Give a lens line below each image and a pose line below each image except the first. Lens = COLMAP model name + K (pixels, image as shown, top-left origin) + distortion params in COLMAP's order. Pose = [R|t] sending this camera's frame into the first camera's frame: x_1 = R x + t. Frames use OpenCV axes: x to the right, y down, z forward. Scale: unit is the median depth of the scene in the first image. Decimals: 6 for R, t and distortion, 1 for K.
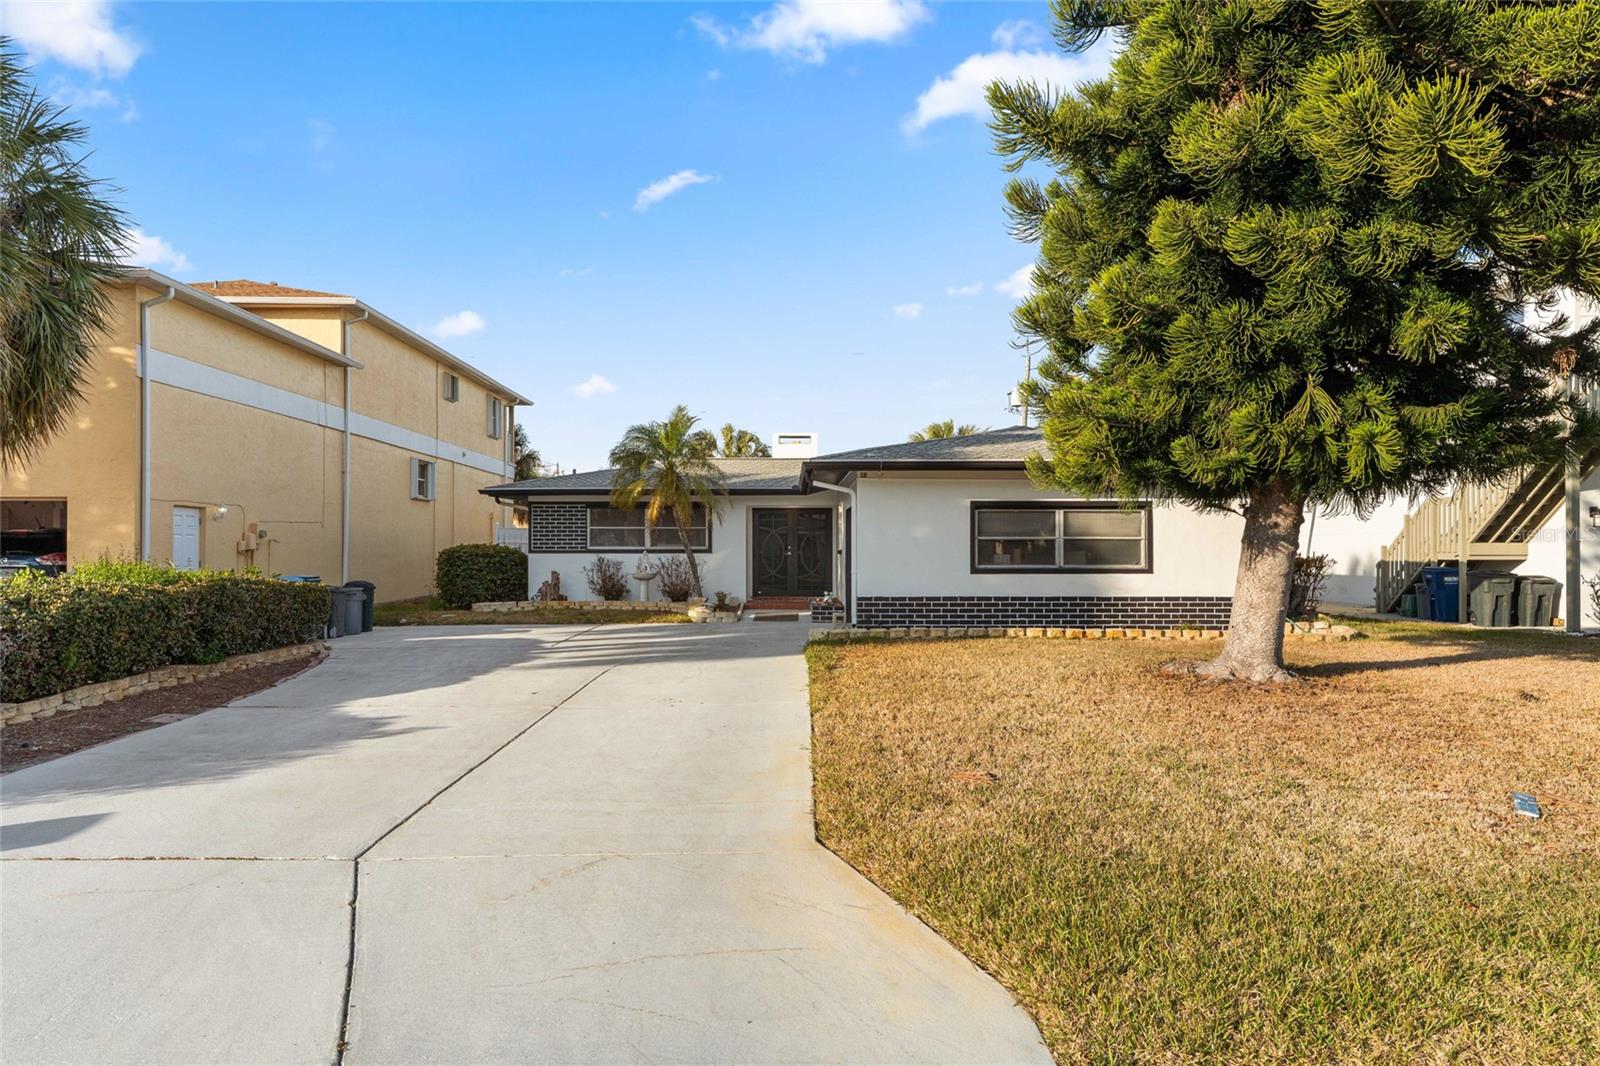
lens RADIAL K [[1083.7, 0, 800.1], [0, 1083.7, 534.7], [0, 0, 1]] dist [-0.003749, -0.000402]
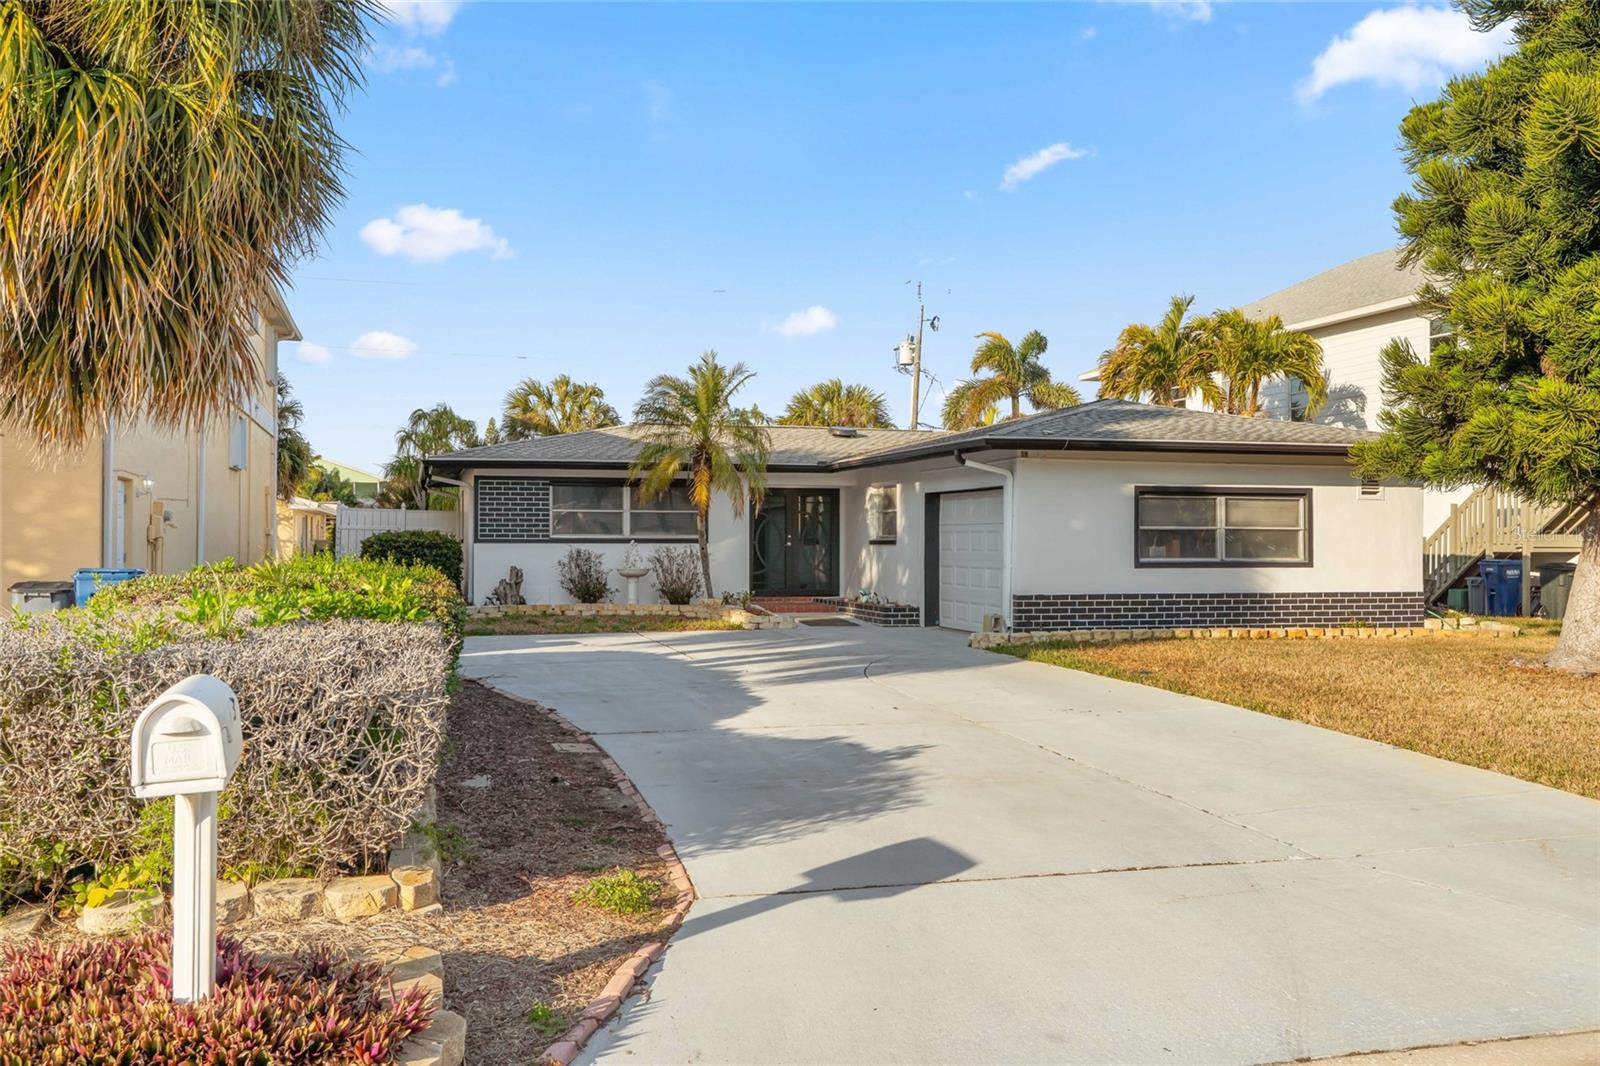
lens RADIAL K [[1404.6, 0, 799.7], [0, 1404.6, 530.7], [0, 0, 1]] dist [0.008090, -0.000795]
pose [[0.961822, 0.004396, 0.273641, -0.416192], [-0.006862, 0.999944, 0.008054, -0.001829], [-0.273590, -0.009624, 0.961798, -0.028643]]
